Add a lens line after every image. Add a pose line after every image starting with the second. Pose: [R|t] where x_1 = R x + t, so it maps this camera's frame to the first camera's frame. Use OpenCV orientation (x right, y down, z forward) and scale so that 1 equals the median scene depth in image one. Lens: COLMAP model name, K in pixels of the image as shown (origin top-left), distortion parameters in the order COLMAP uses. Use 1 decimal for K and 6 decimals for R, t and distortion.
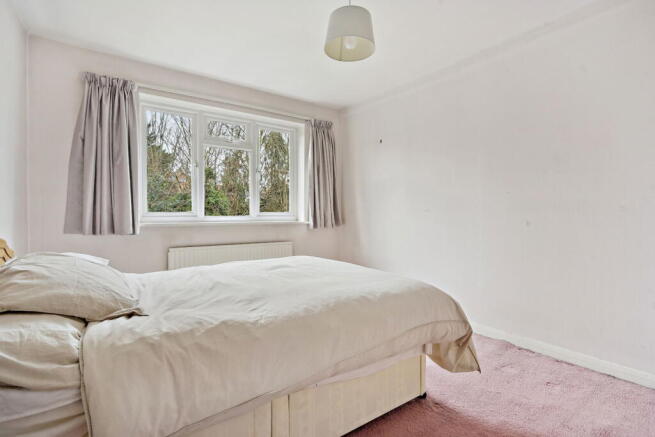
lens RADIAL K [[316.2, 0, 332.8], [0, 316.2, 216.6], [0, 0, 1]] dist [0.003017, 0.000000]
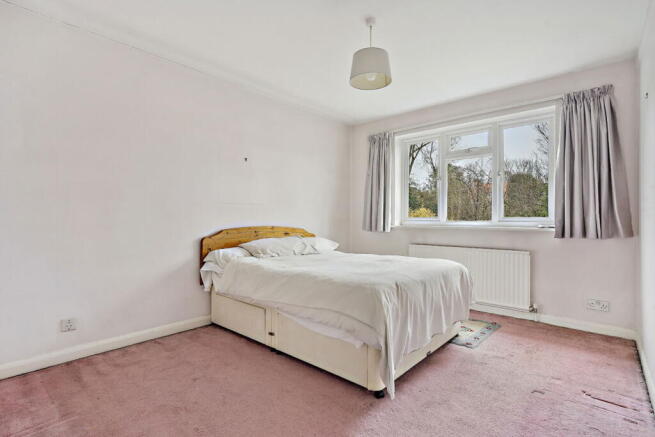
lens RADIAL K [[316.2, 0, 327.2], [0, 316.2, 219.3], [0, 0, 1]] dist [0.003017, 0.000000]
pose [[0.225366, -0.000411, -0.974274, 0.610659], [-0.011087, 0.999934, -0.002986, 0.001572], [0.974211, 0.011475, 0.225346, 0.300036]]
